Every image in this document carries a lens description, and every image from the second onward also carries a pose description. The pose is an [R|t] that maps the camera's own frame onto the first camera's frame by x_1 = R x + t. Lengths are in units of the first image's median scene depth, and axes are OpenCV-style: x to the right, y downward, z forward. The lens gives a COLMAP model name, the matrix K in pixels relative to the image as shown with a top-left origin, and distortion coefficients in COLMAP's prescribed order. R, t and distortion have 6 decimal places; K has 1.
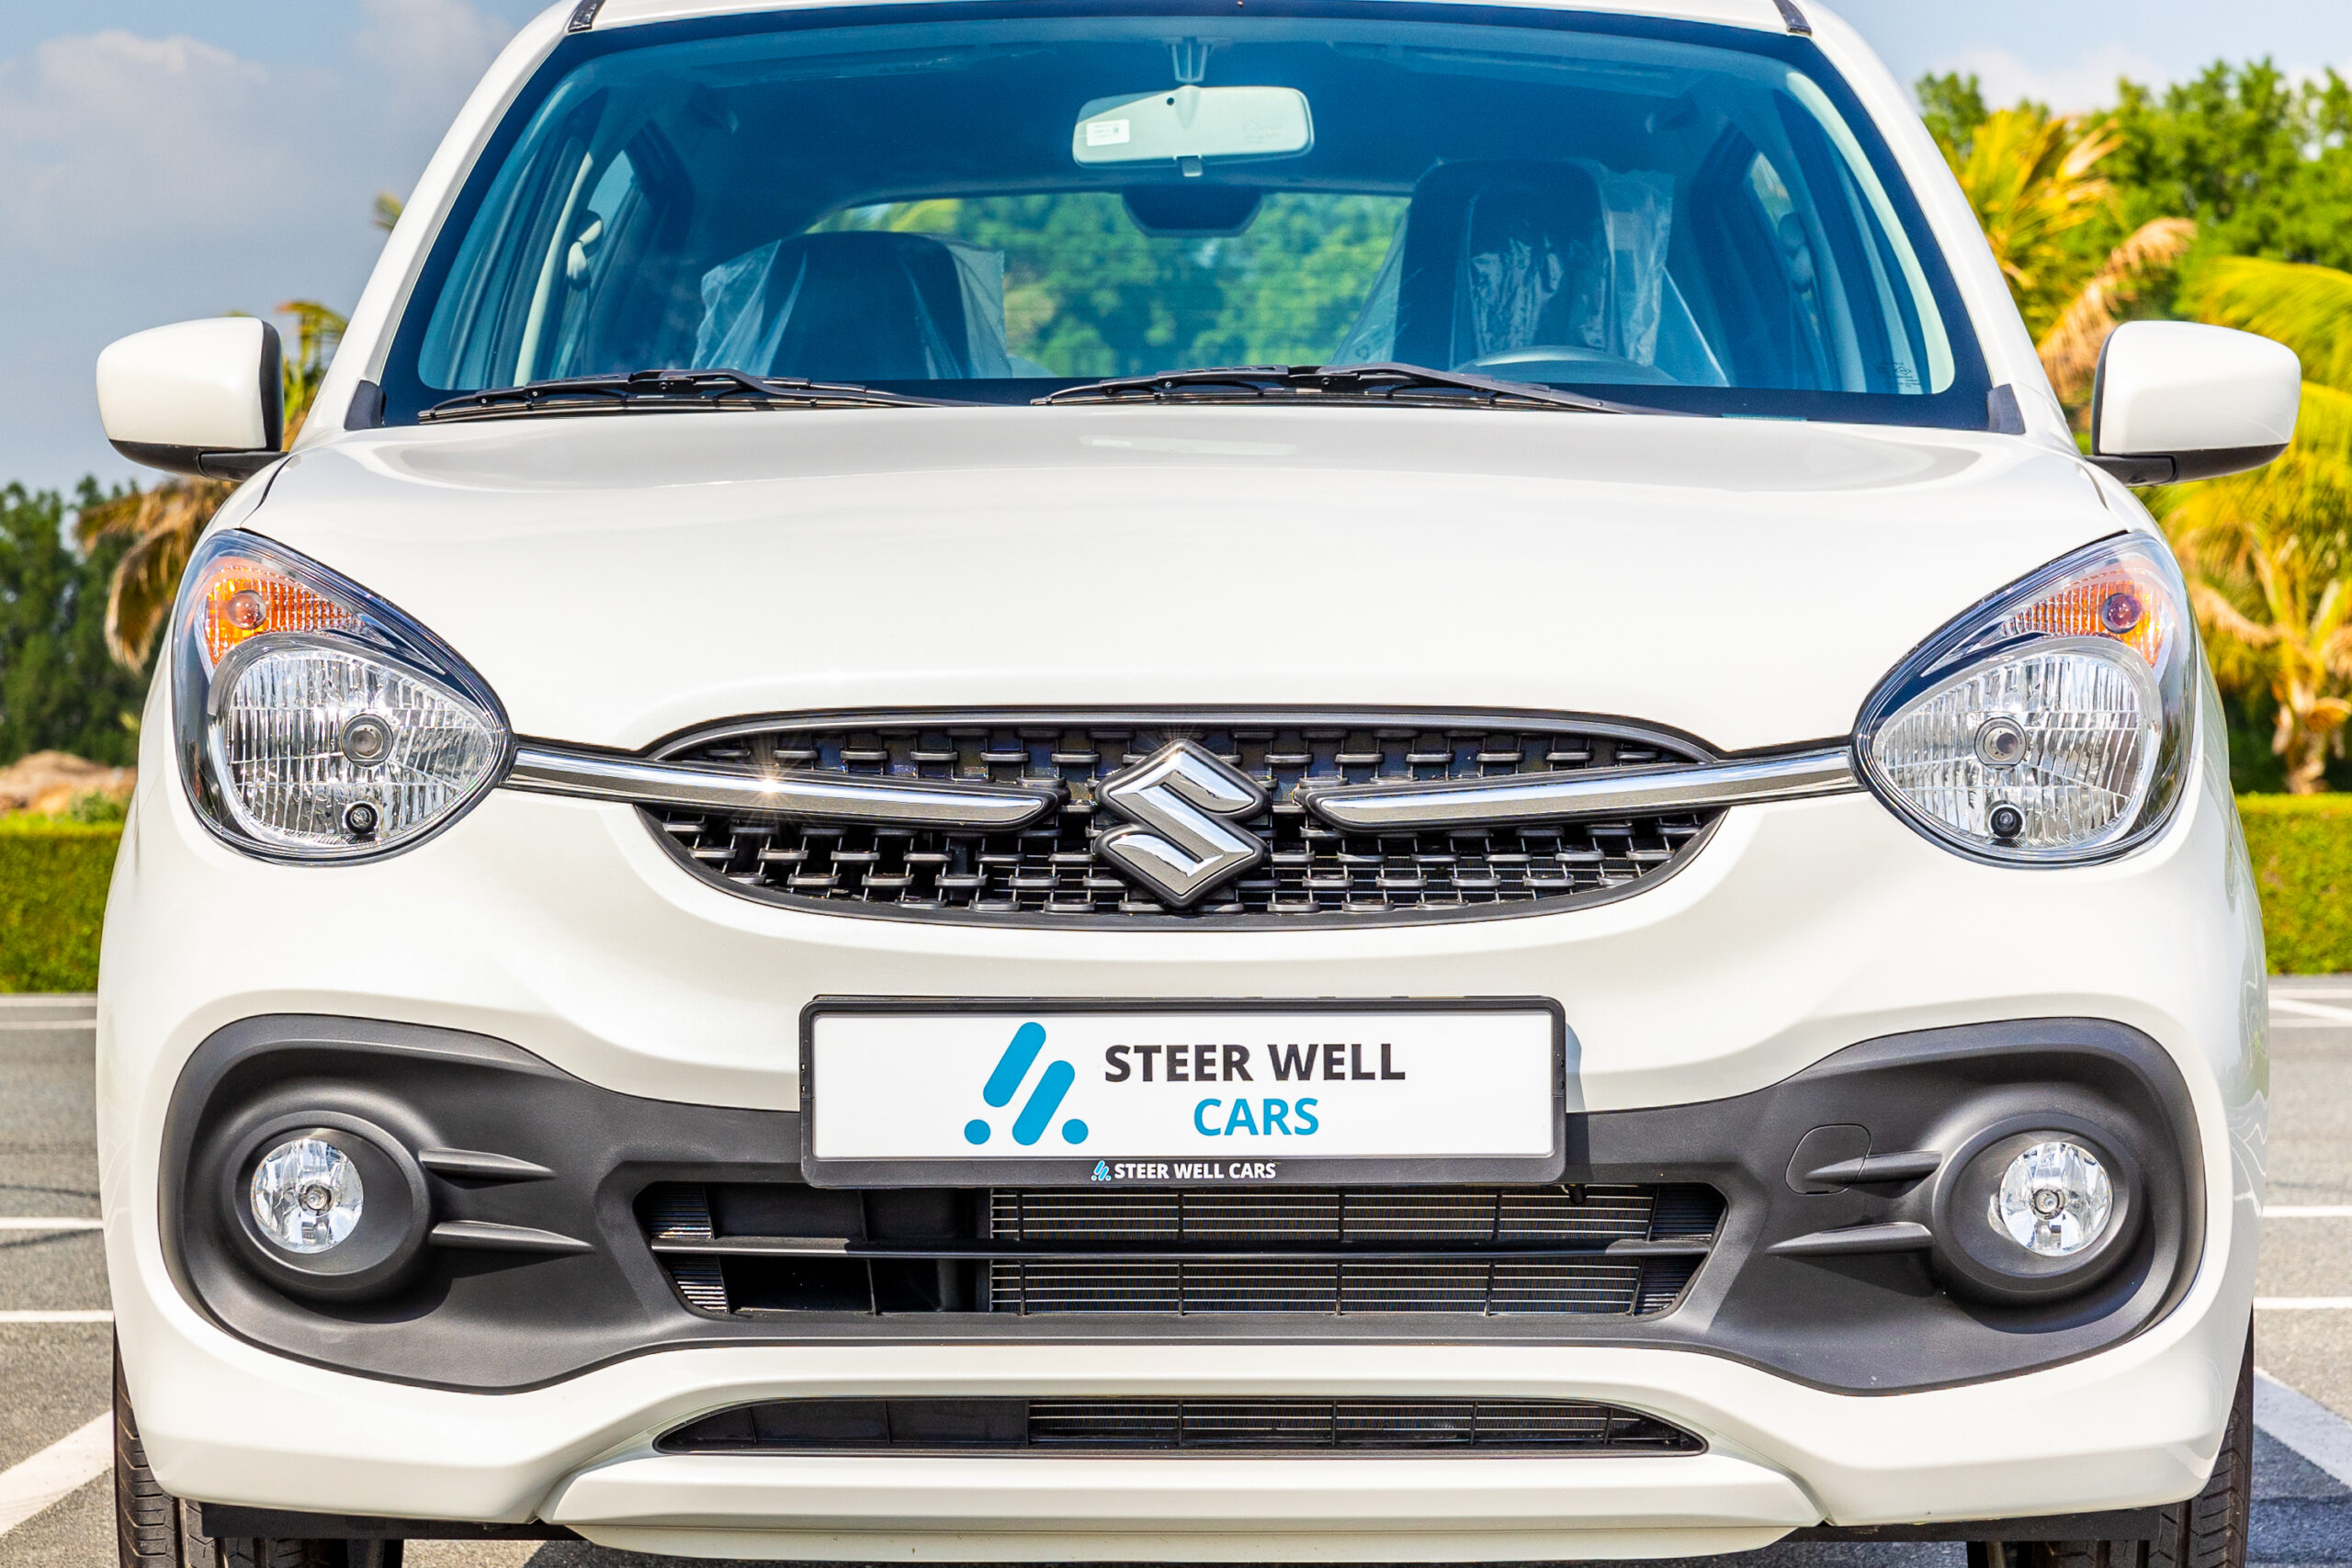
lens RADIAL K [[7671.4, 0, 1176.0], [0, 7671.4, 784.0], [0, 0, 1]] dist [-0.330746, 0.918223]
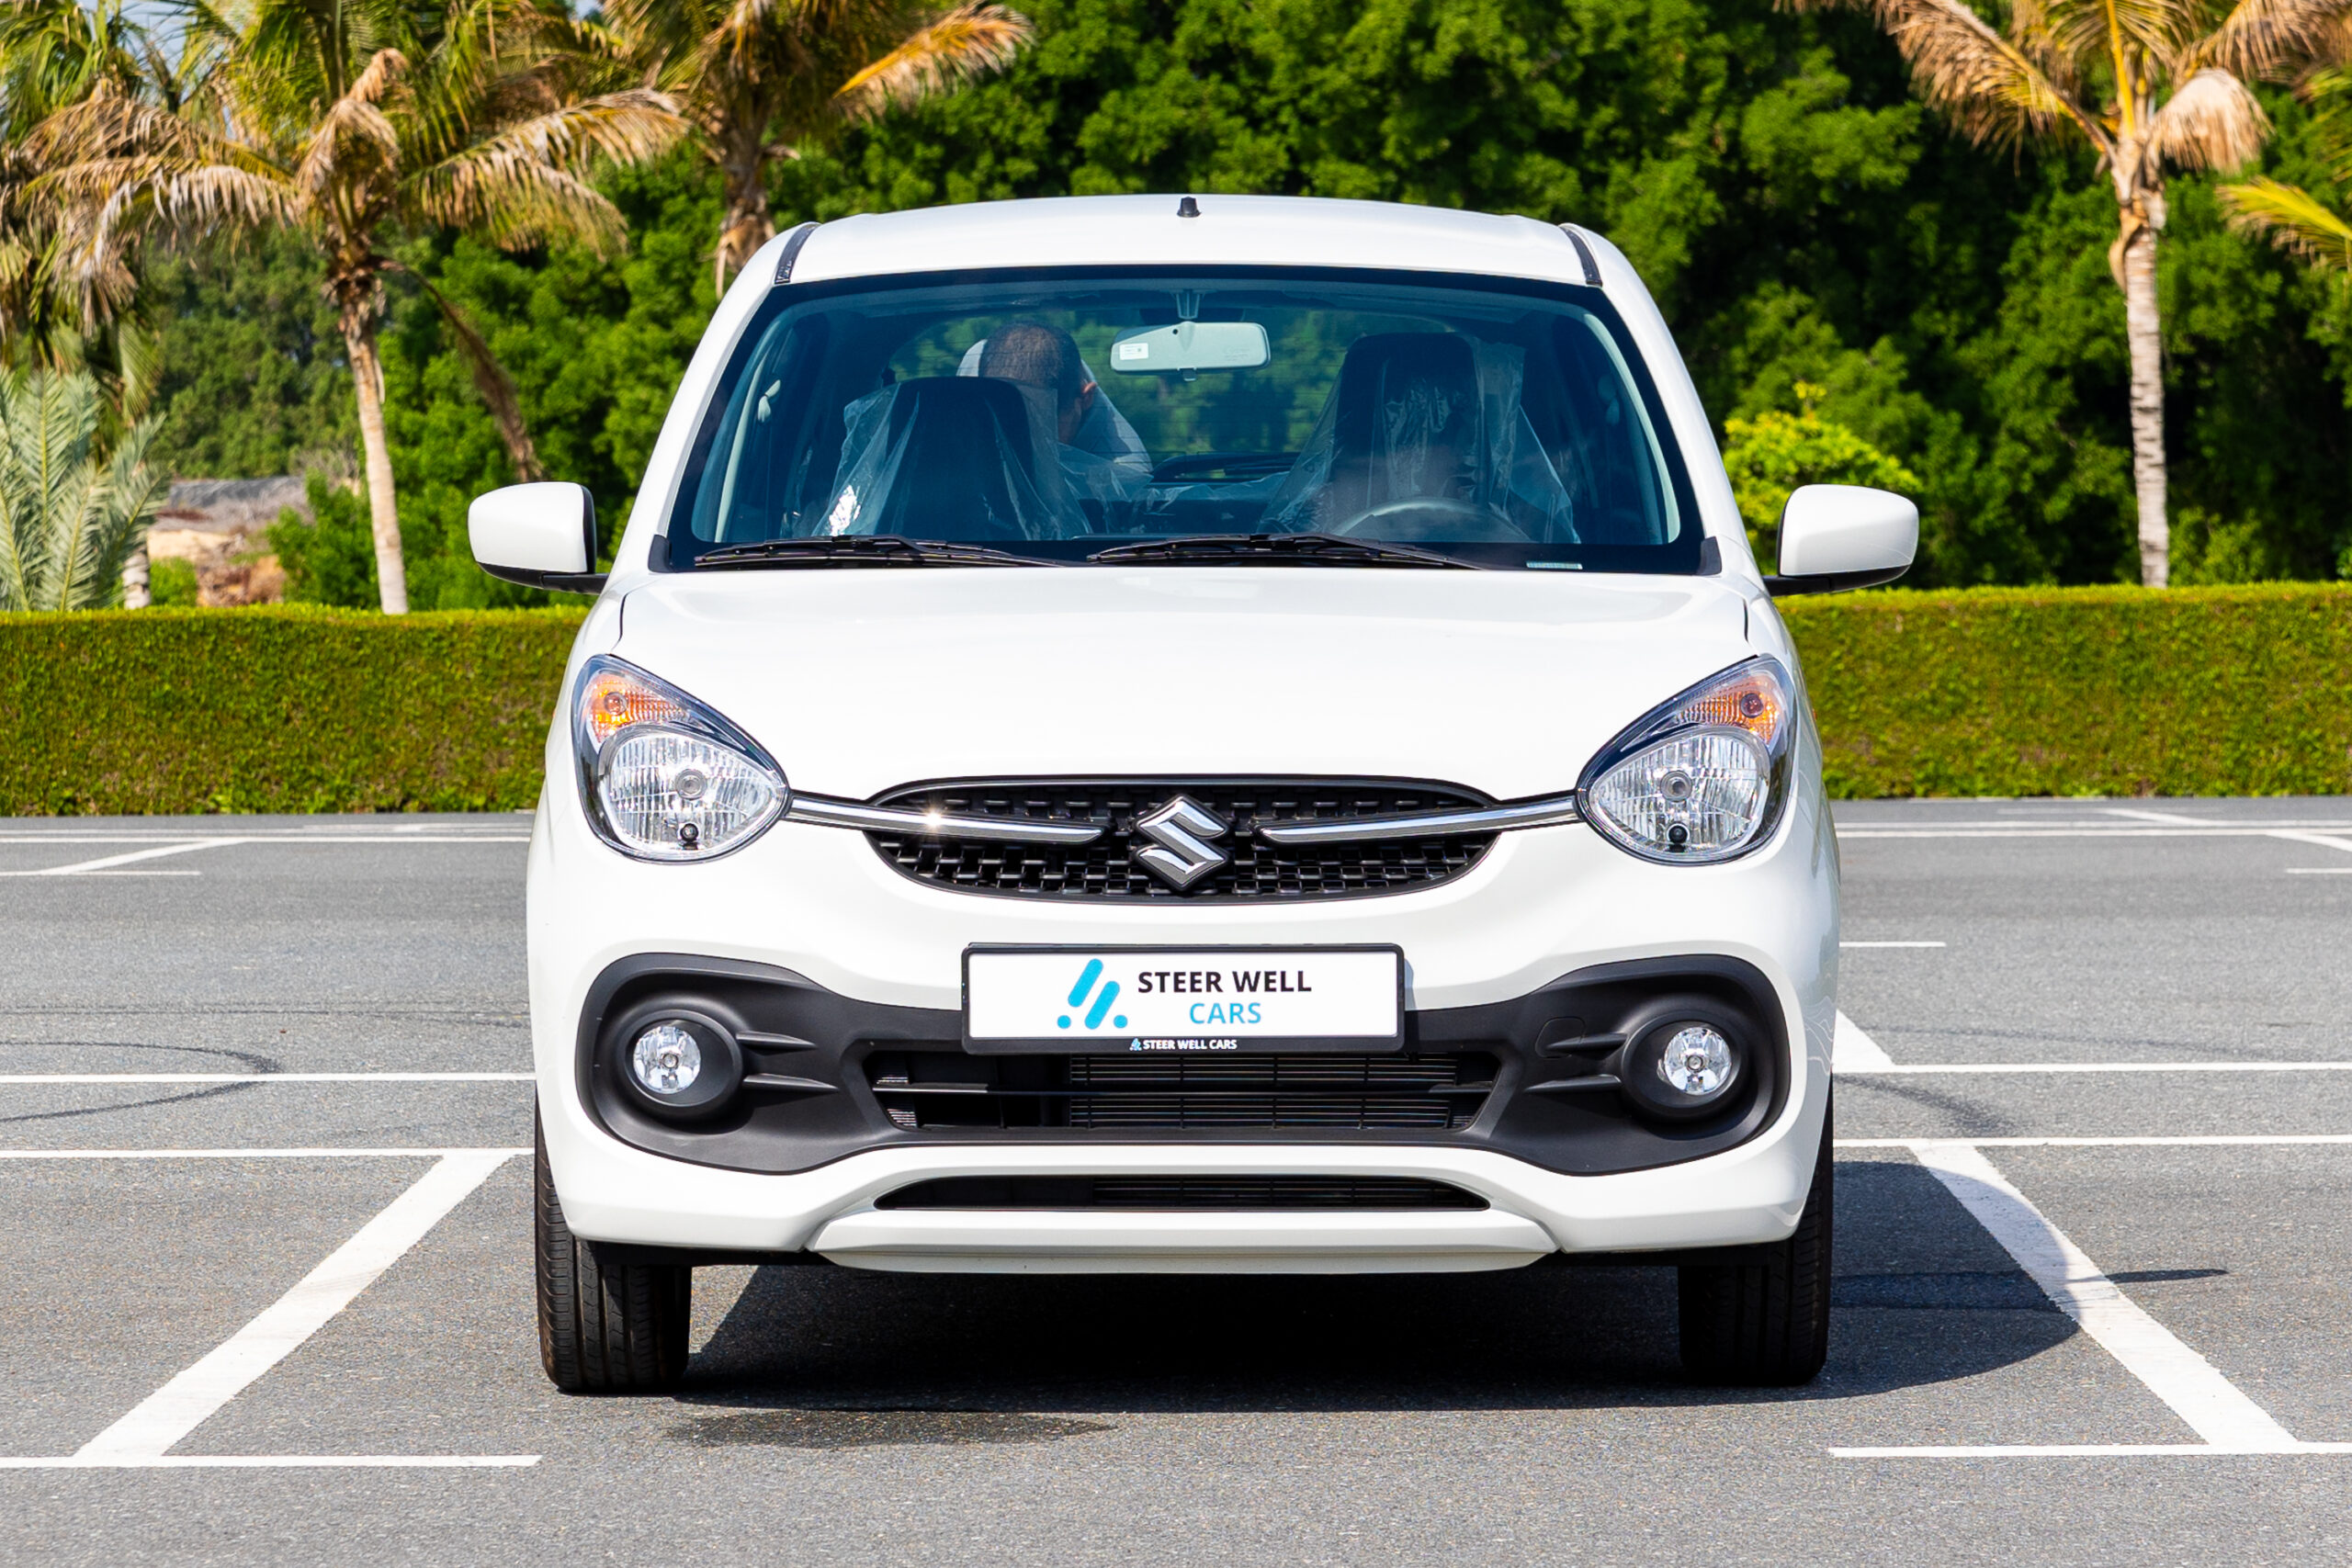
lens RADIAL K [[10183.1, 0, 1176.0], [0, 10183.1, 784.0], [0, 0, 1]] dist [-0.306957, 4.875208]
pose [[1.000000, -0.000677, -0.000611, 0.000773], [0.000694, 0.999589, 0.028646, -0.073291], [0.000592, -0.028646, 0.999589, -1.280956]]
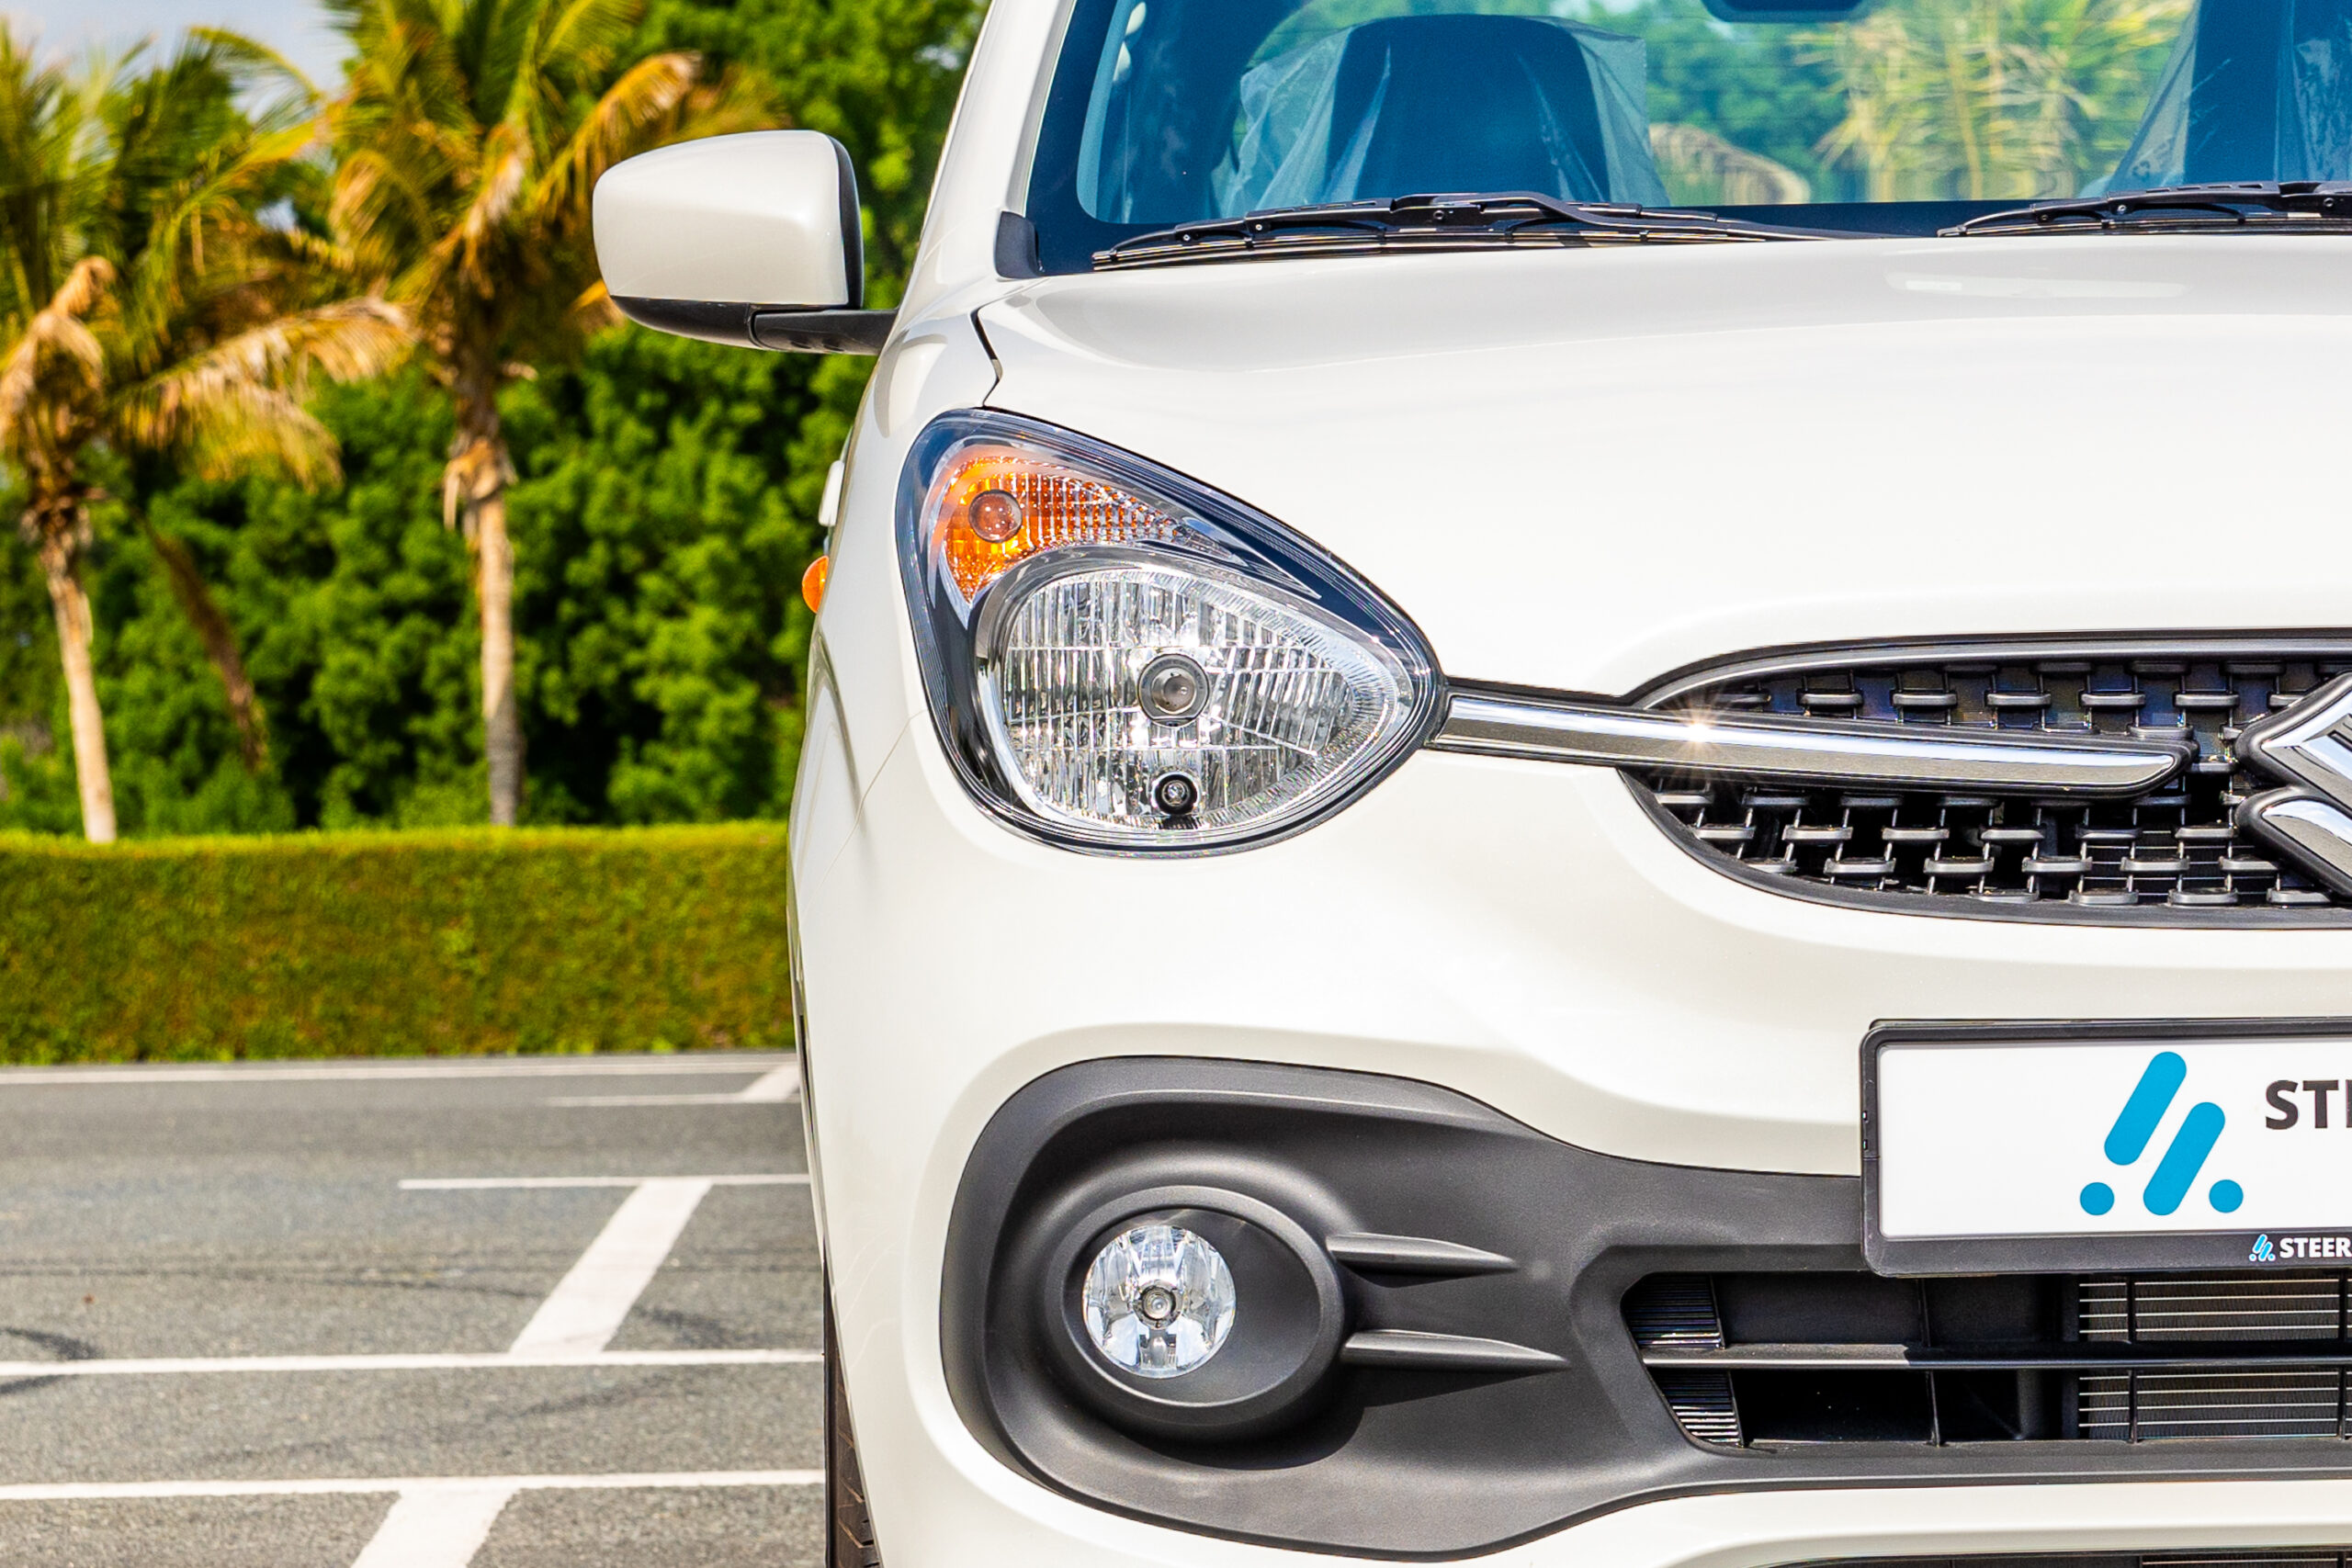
lens RADIAL K [[10183.1, 0, 1176.0], [0, 10183.1, 784.0], [0, 0, 1]] dist [-0.306957, 4.875208]
pose [[0.999457, -0.011665, 0.030805, -0.144671], [0.011656, 0.999932, 0.000477, 0.003213], [-0.030809, -0.000117, 0.999525, 0.008578]]
